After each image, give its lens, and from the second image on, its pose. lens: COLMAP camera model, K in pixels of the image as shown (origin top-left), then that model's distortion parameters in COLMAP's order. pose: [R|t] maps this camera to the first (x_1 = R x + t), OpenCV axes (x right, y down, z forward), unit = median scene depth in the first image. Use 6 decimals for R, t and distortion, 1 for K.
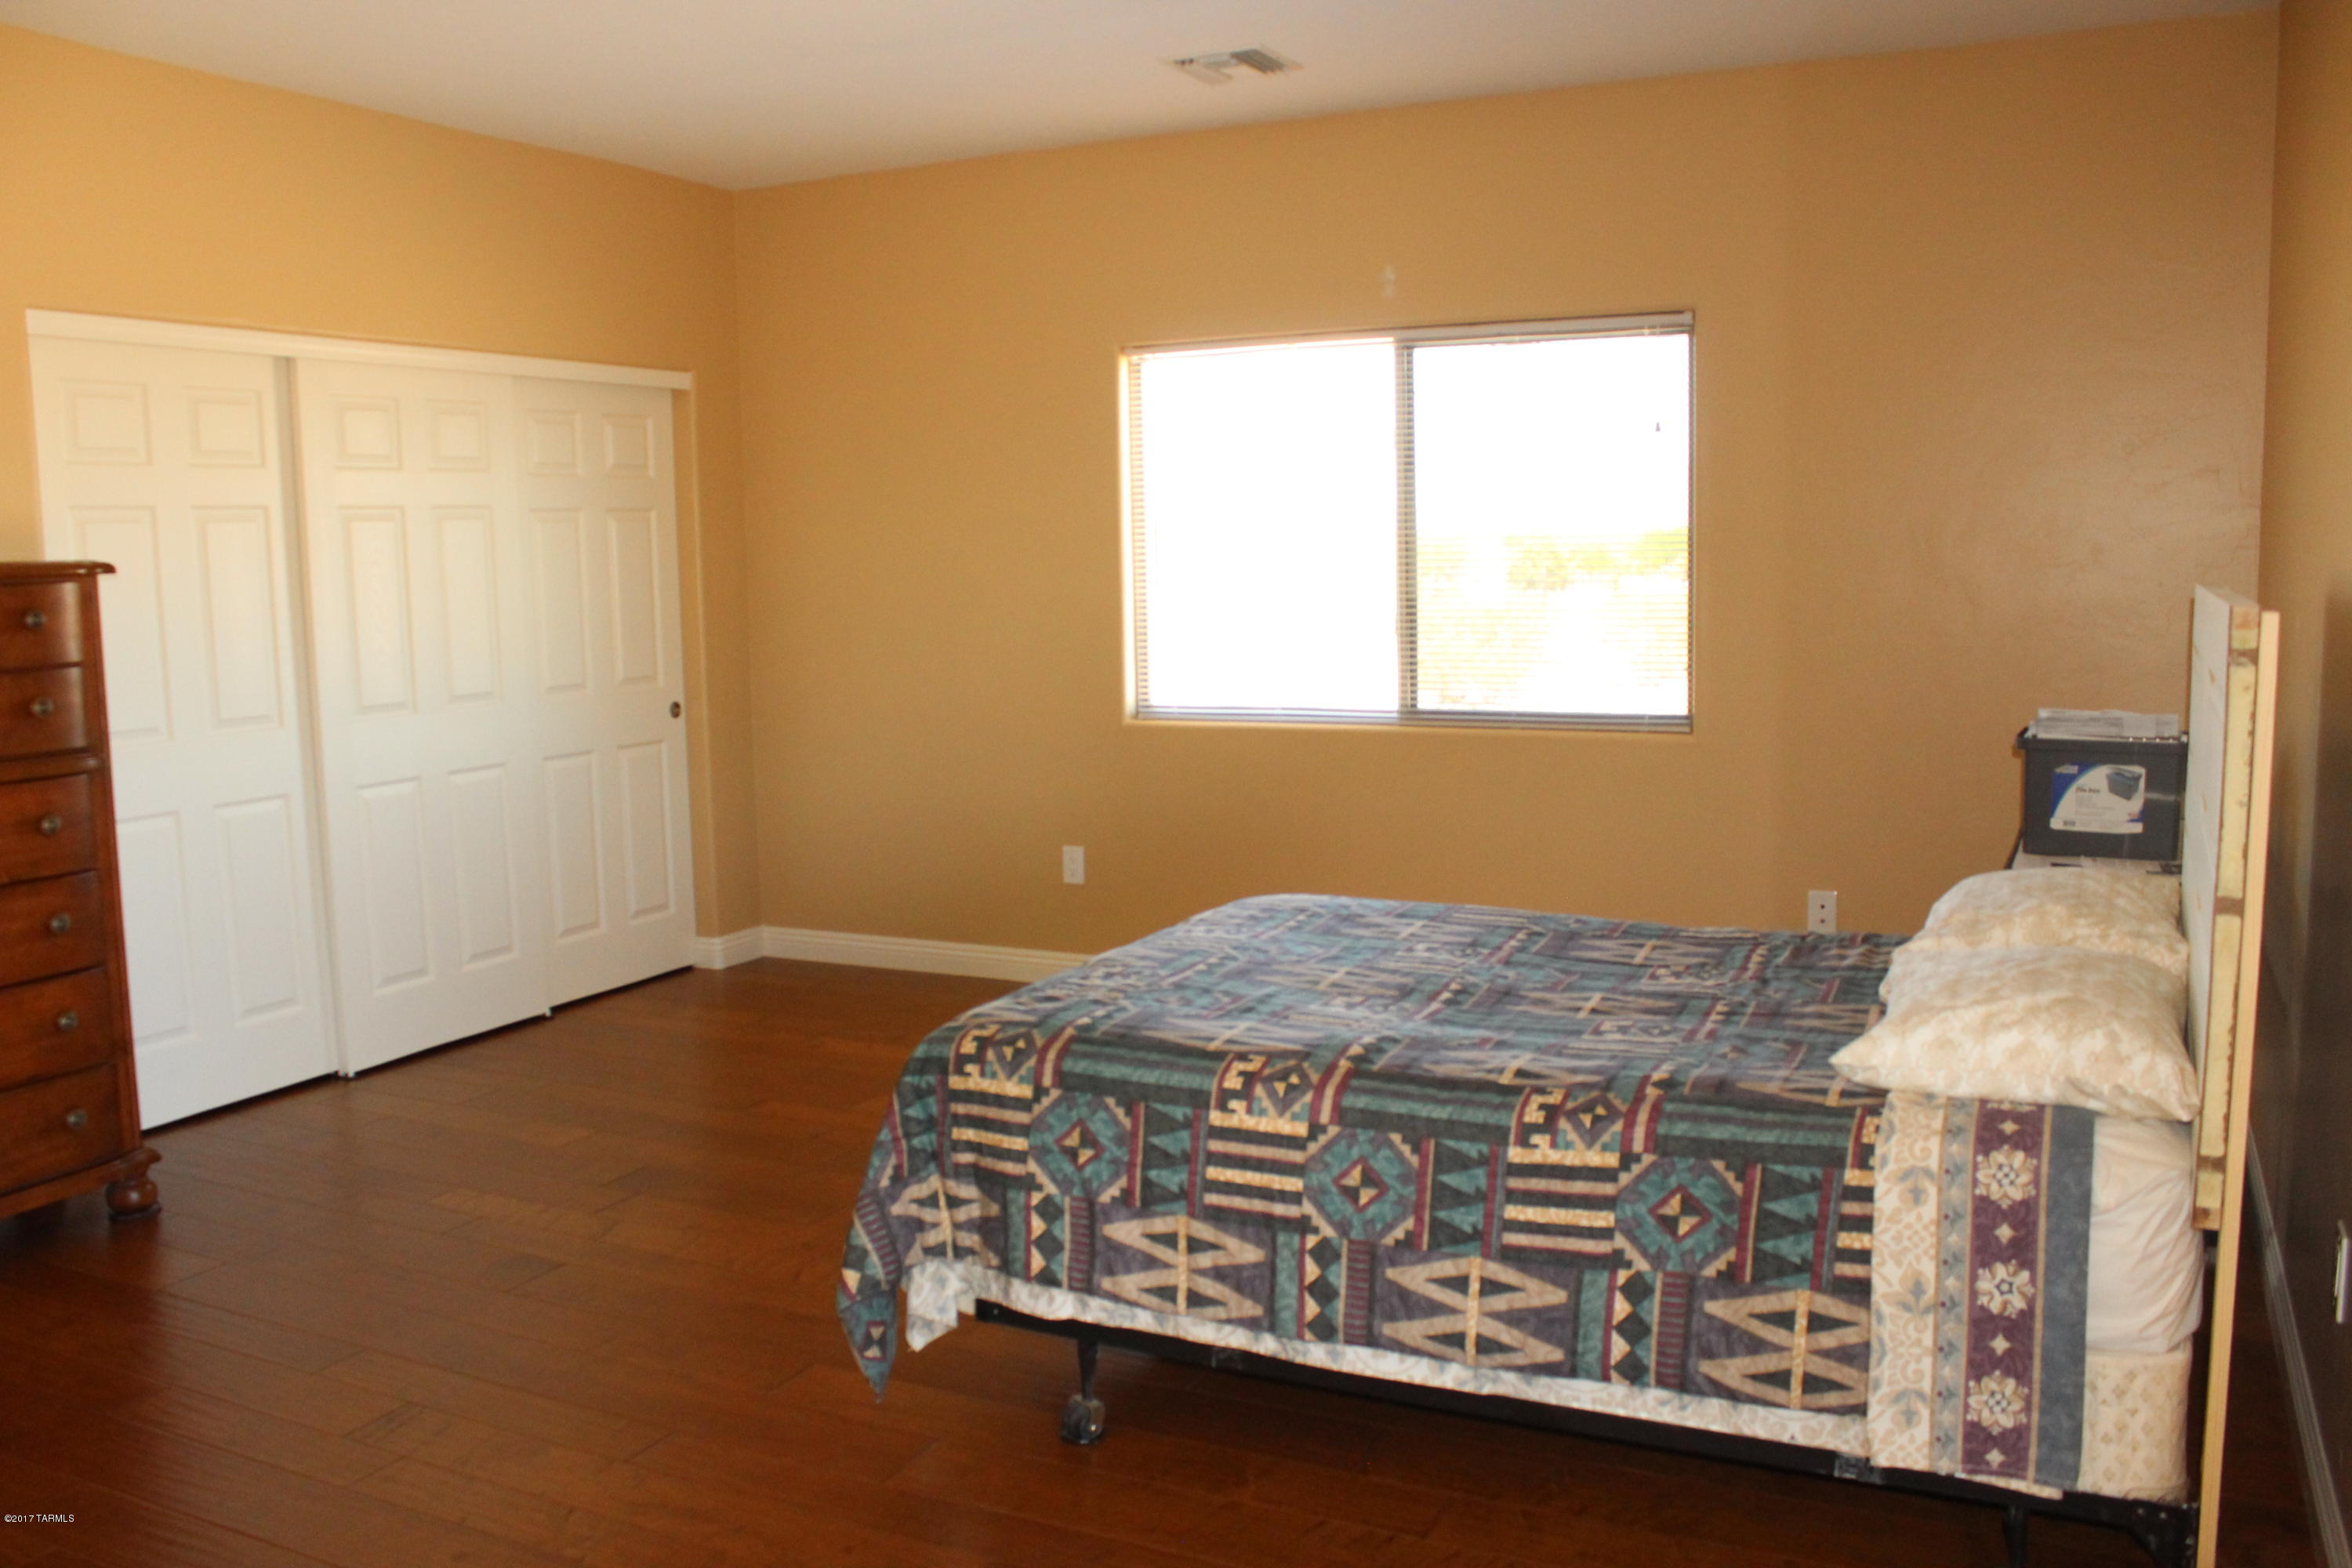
lens RADIAL K [[1961.8, 0, 1176.5], [0, 1961.8, 772.5], [0, 0, 1]] dist [-0.104328, 0.025003]
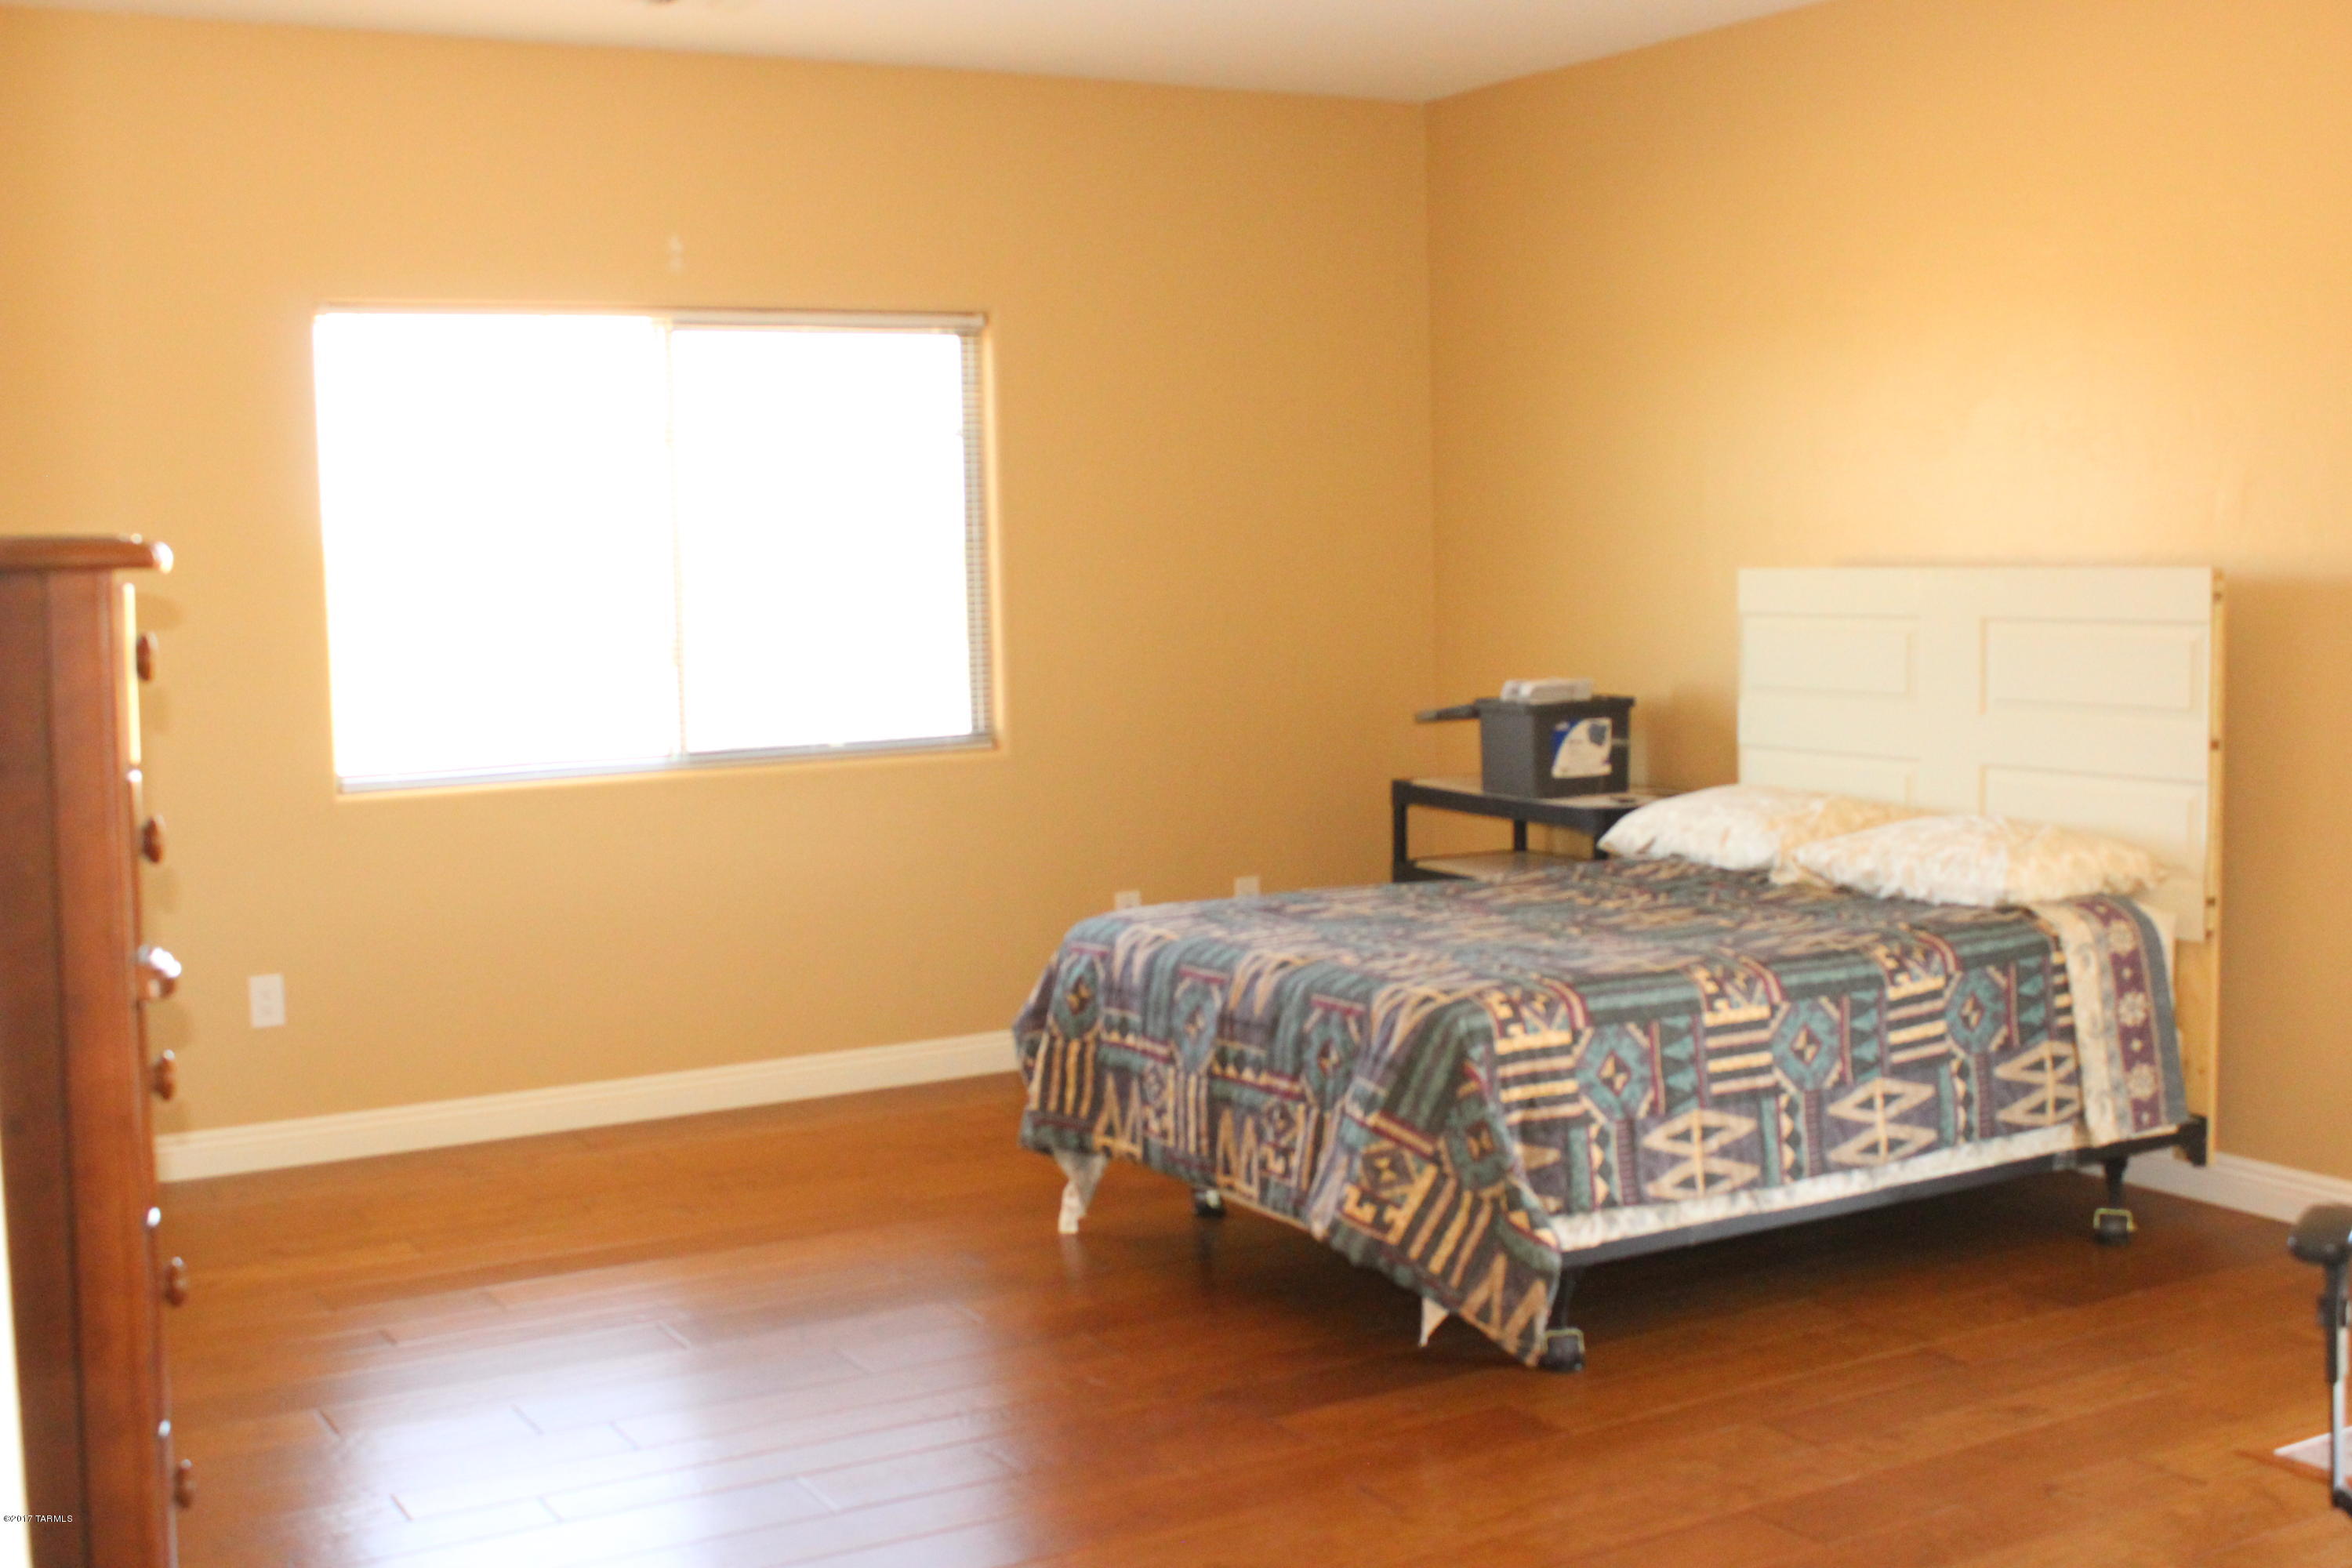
lens RADIAL K [[2631.5, 0, 1177.3], [0, 2631.5, 787.1], [0, 0, 1]] dist [-0.083222, 0.000000]
pose [[0.559257, -0.072934, 0.825780, -1.466588], [0.109264, 0.993917, 0.013785, -0.018354], [-0.821762, 0.082519, 0.563824, 0.369647]]
